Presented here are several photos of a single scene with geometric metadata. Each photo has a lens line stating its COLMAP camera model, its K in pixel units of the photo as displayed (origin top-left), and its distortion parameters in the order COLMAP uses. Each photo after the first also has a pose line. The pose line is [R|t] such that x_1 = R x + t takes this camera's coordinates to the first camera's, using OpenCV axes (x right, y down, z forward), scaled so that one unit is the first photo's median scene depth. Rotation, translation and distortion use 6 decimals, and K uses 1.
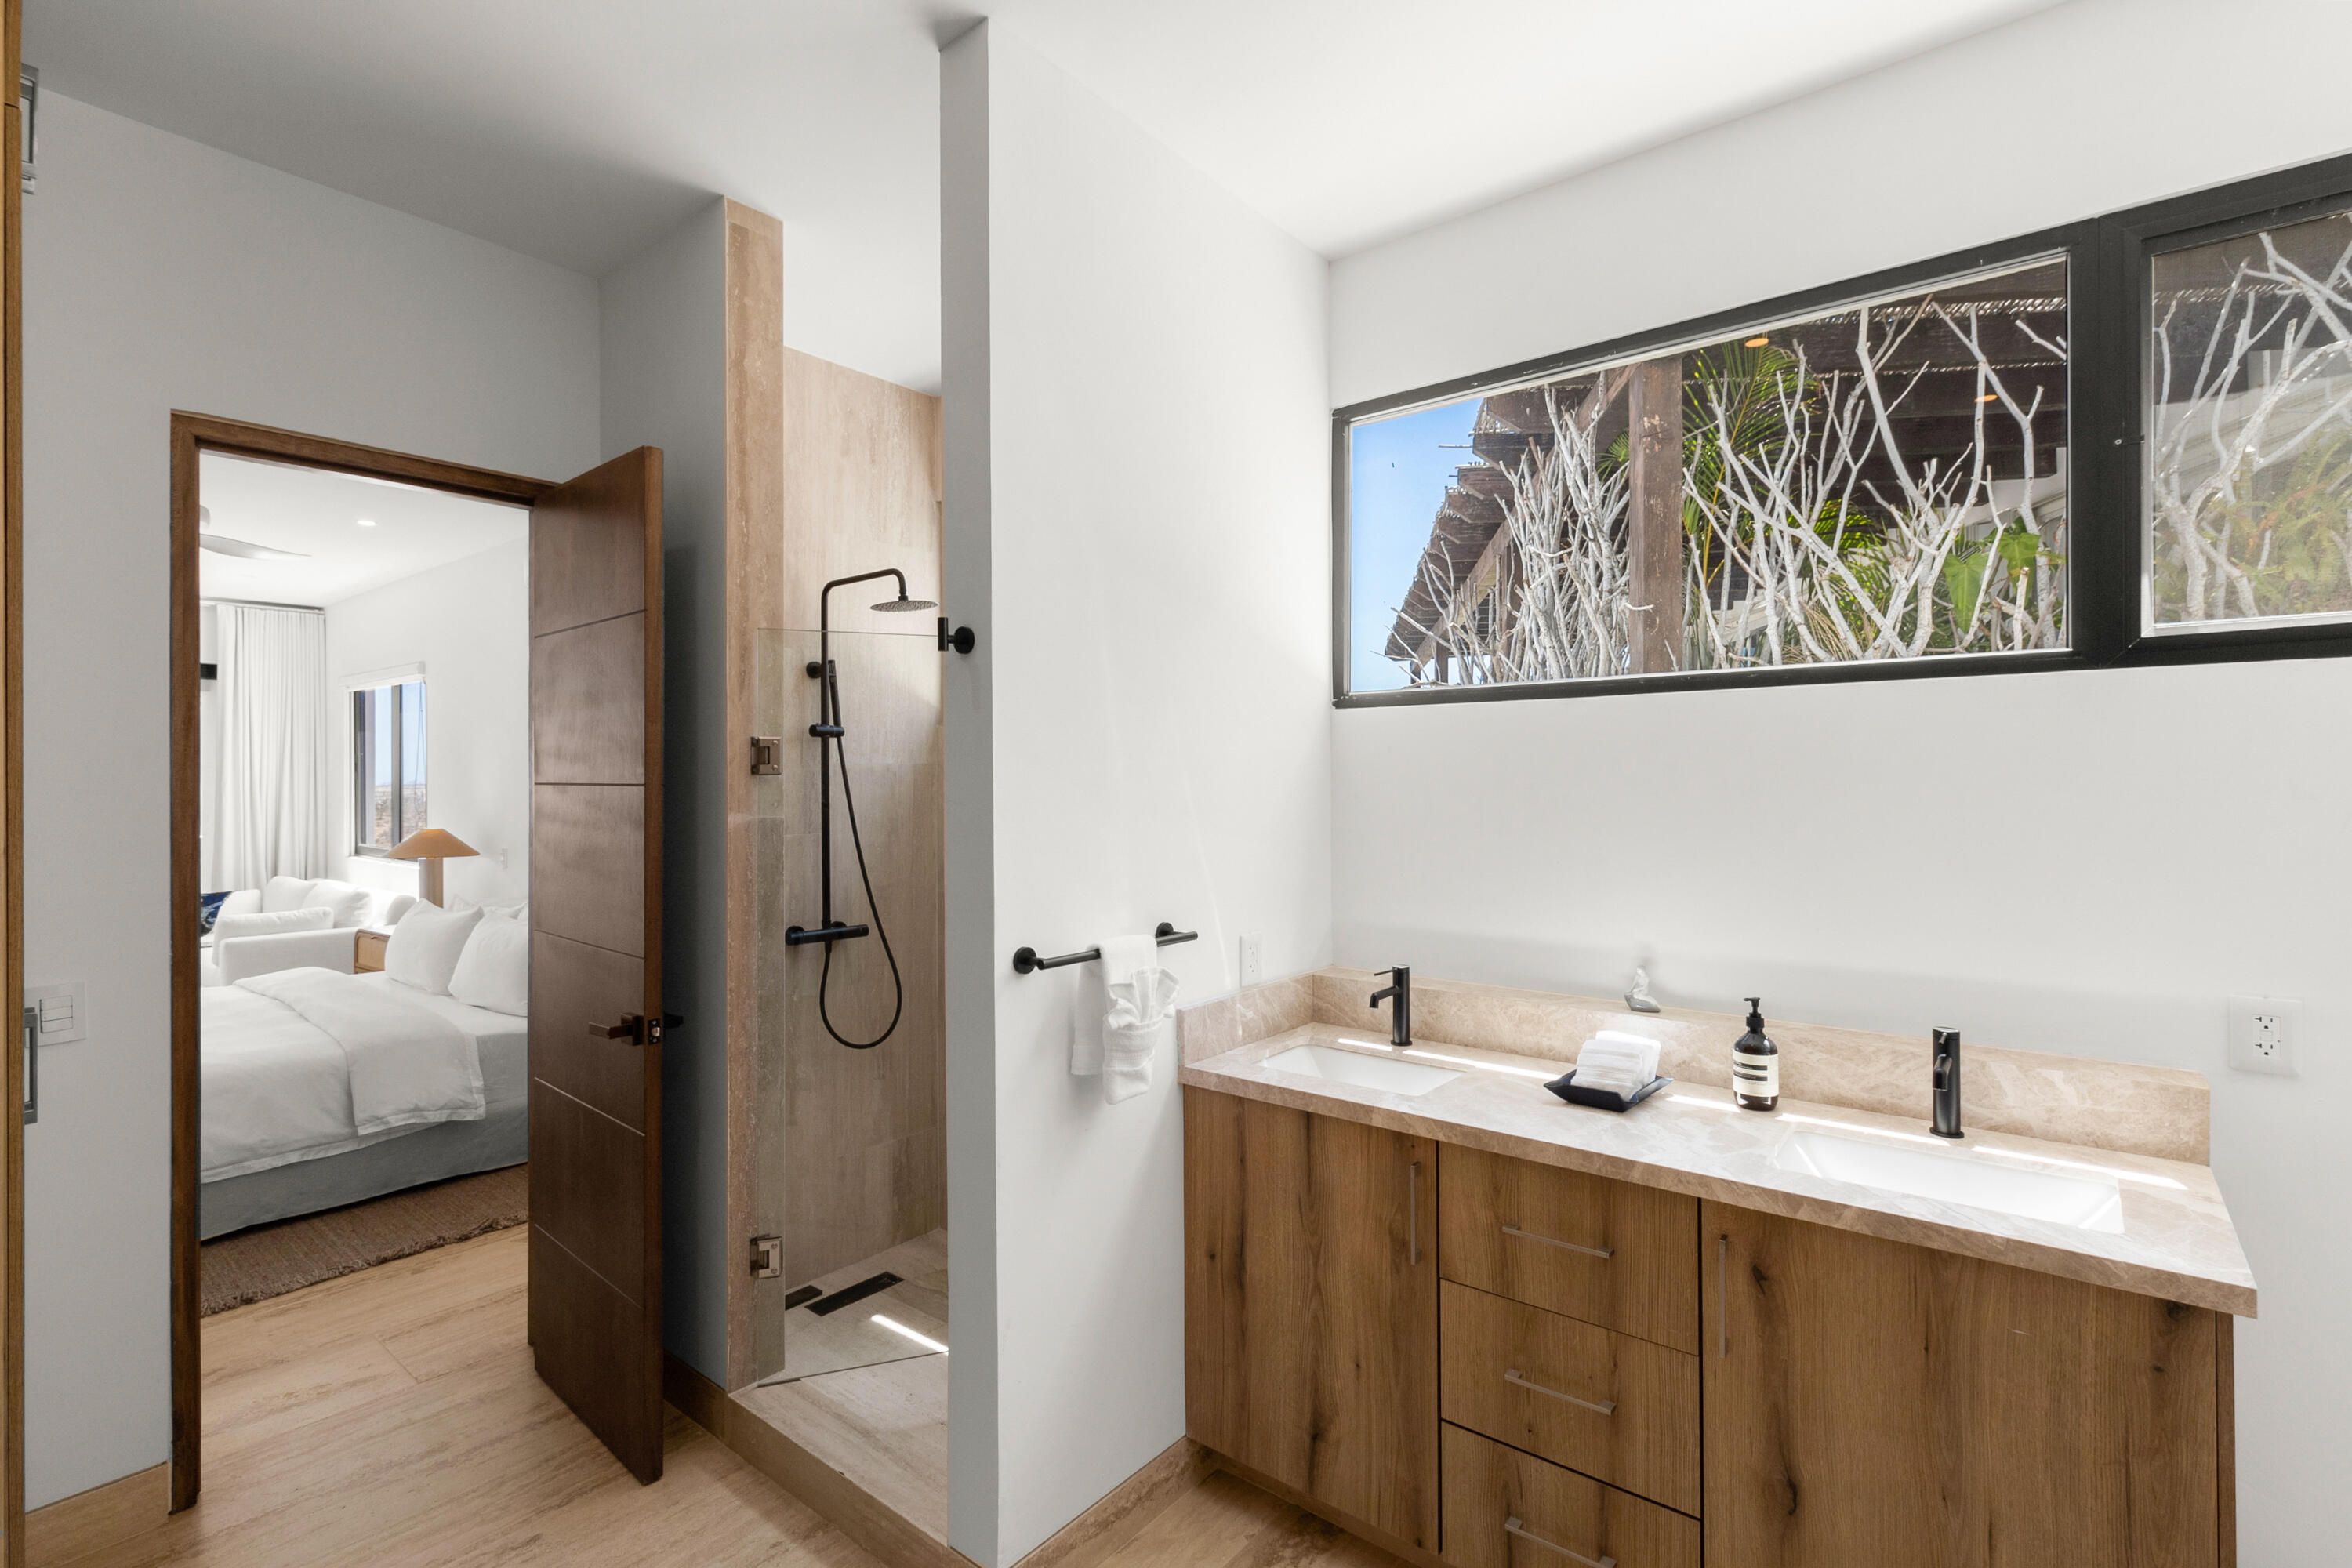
lens RADIAL K [[1073.6, 0, 1176.0], [0, 1073.6, 784.0], [0, 0, 1]] dist [-0.000368, -0.000458]
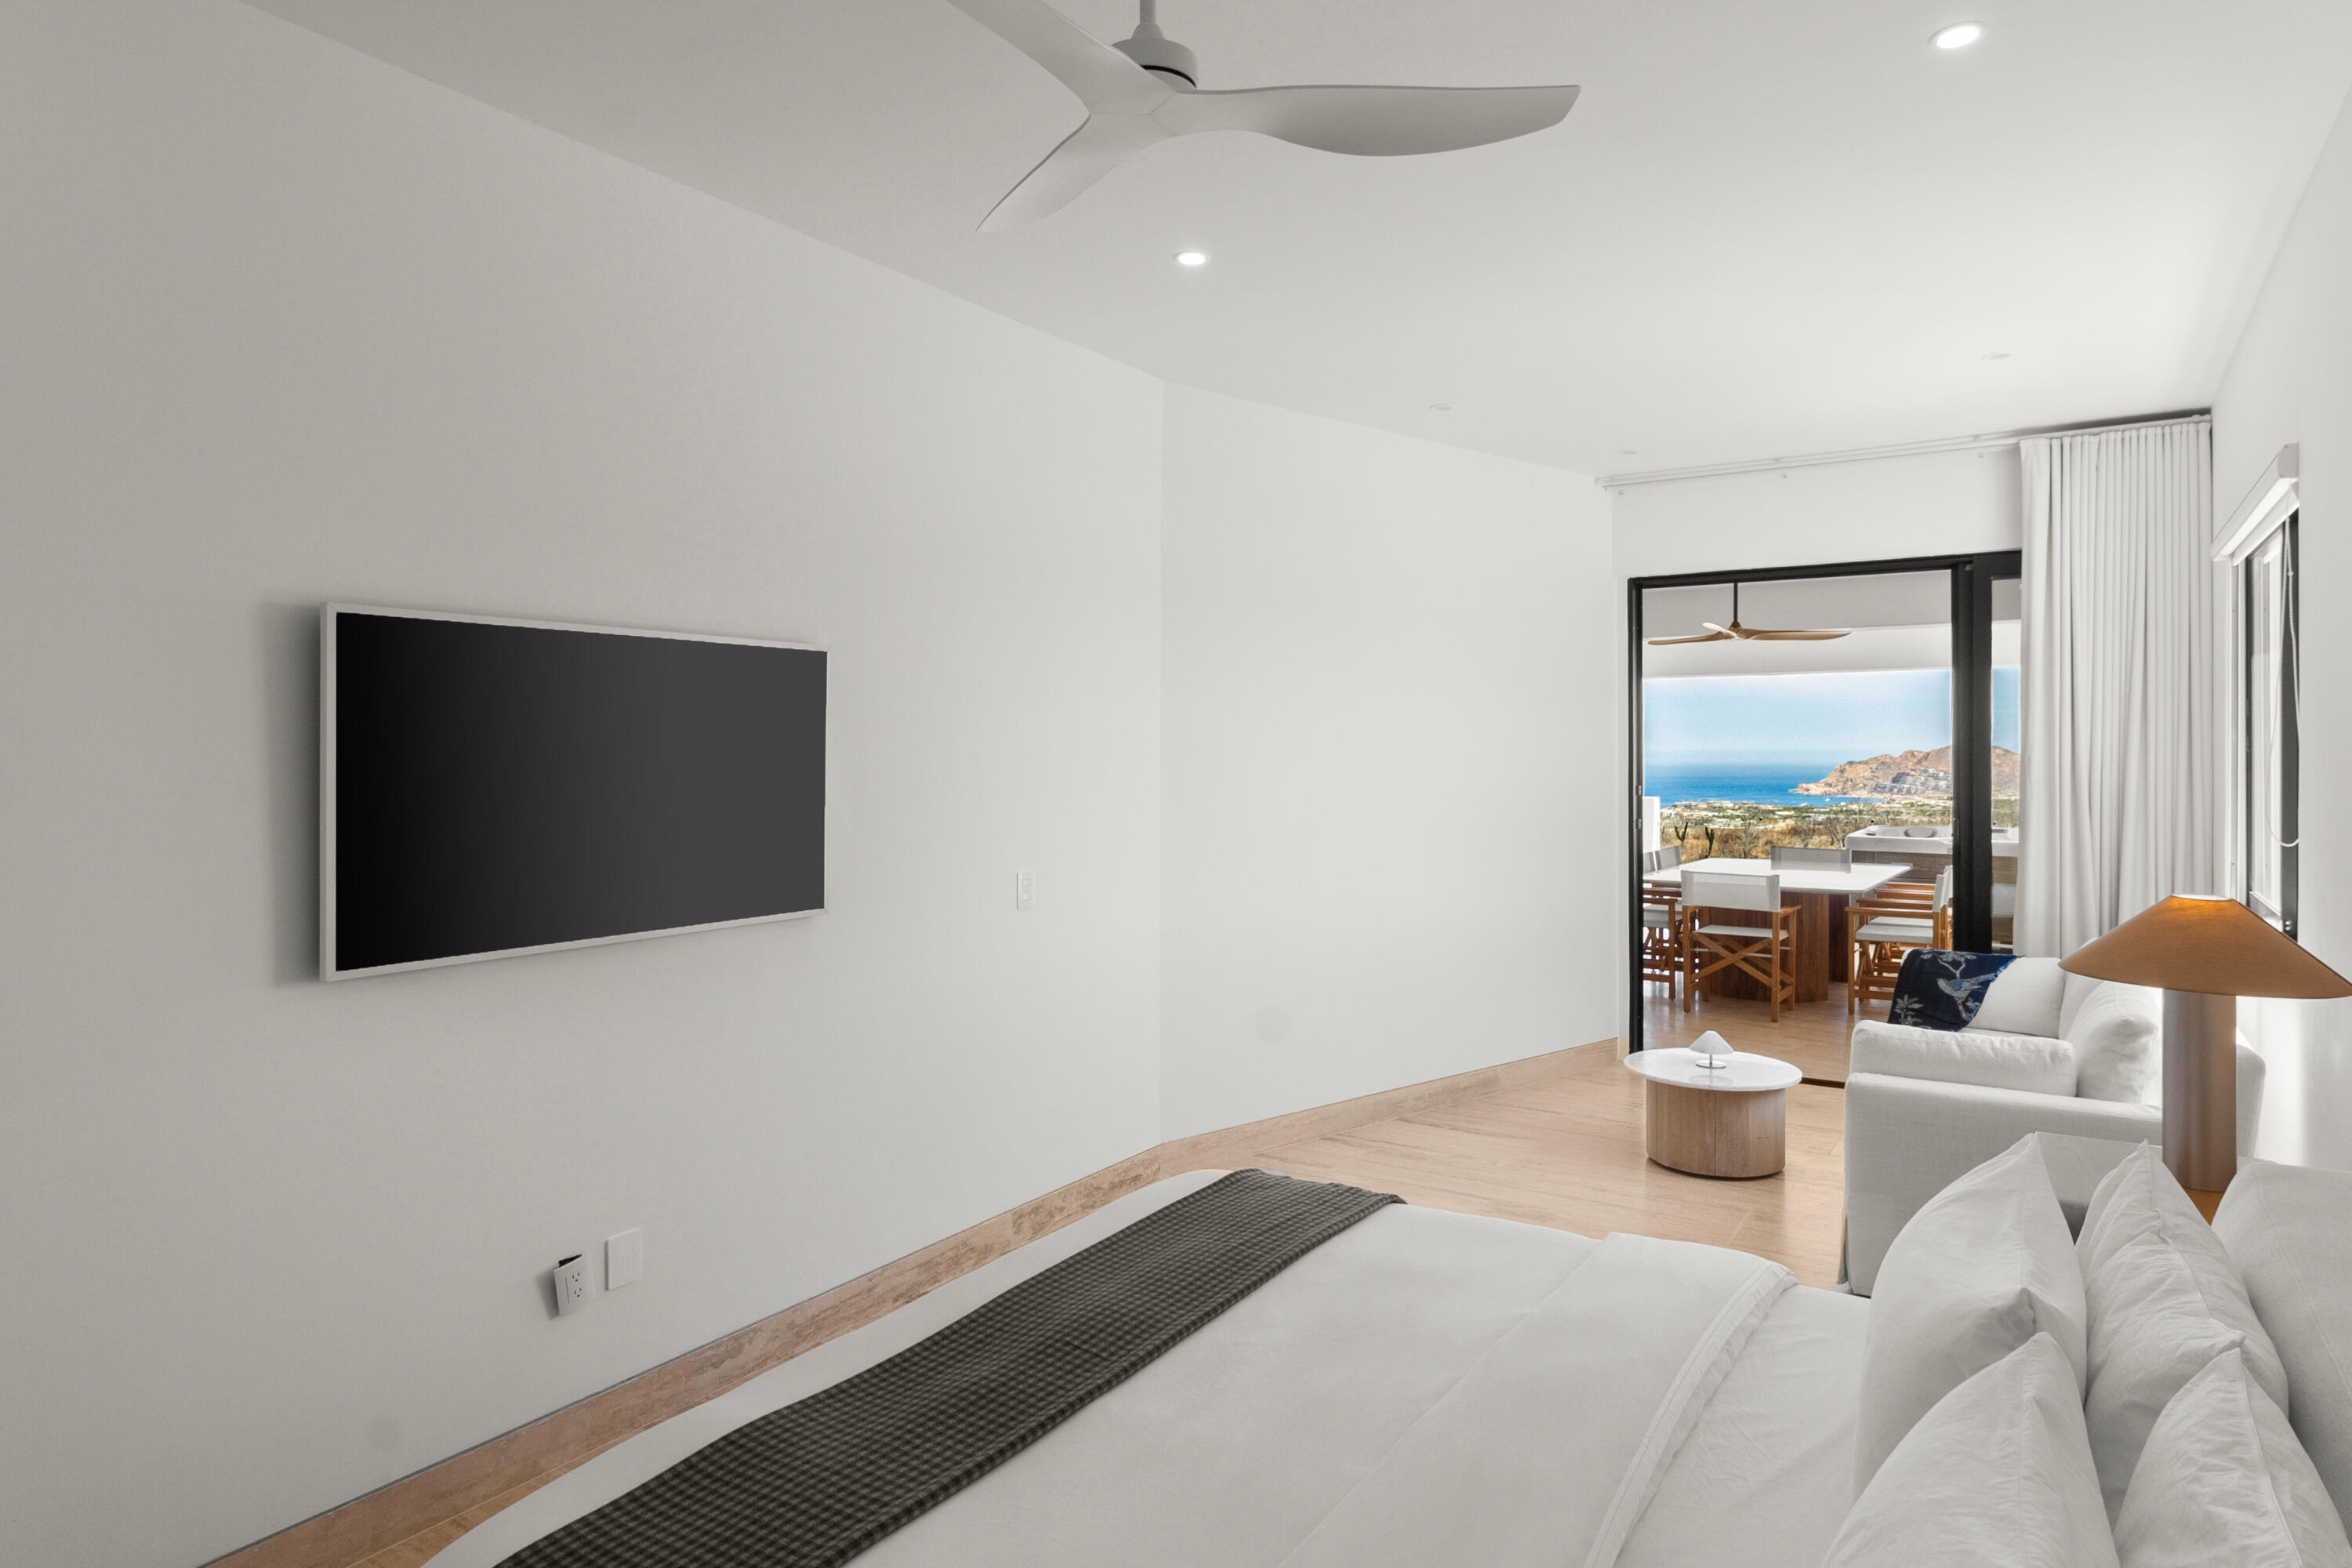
lens RADIAL K [[1333.0, 0, 1184.6], [0, 1333.0, 766.9], [0, 0, 1]] dist [-0.009774, 0.000032]
pose [[0.094993, 0.011001, -0.995417, -0.255060], [0.002222, 0.999934, 0.011263, -0.005275], [0.995476, -0.003282, 0.094962, 0.528406]]
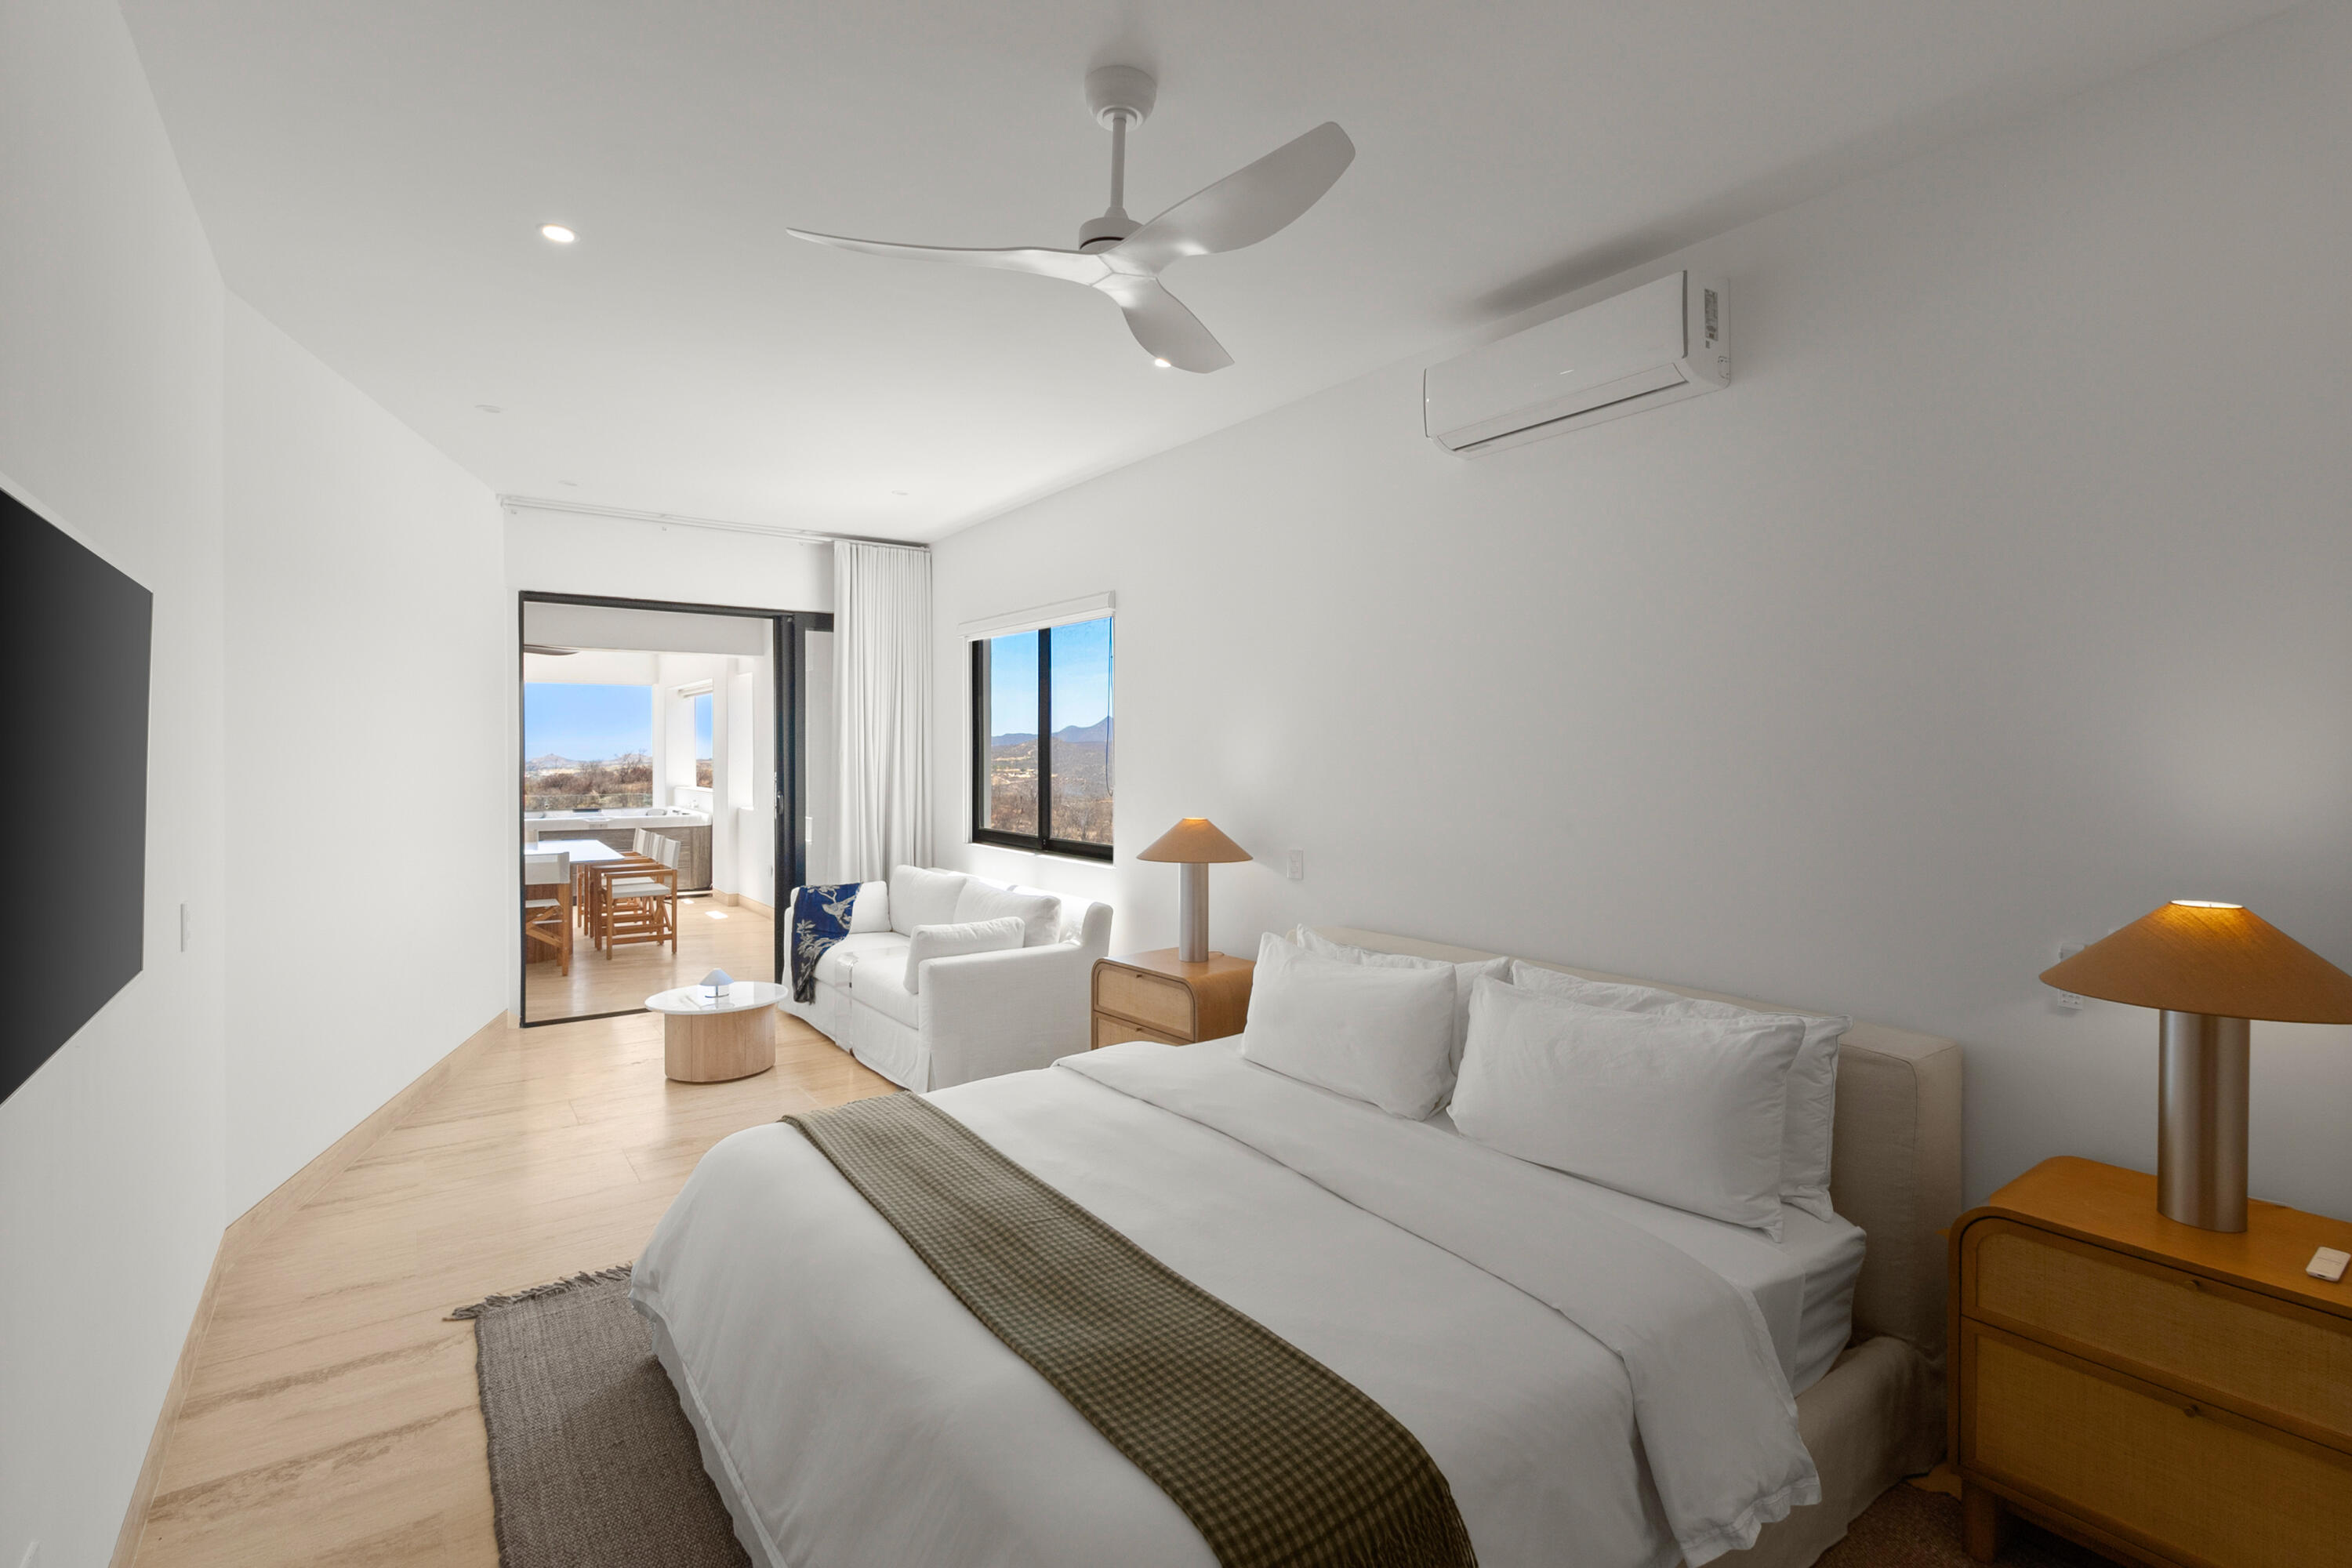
lens RADIAL K [[1095.2, 0, 1181.2], [0, 1095.2, 760.6], [0, 0, 1]] dist [0.002427, 0.000343]
pose [[0.962956, 0.003744, -0.269633, -0.424507], [-0.001081, 0.999949, 0.010024, -0.003609], [0.269657, -0.009361, 0.962911, 0.258754]]
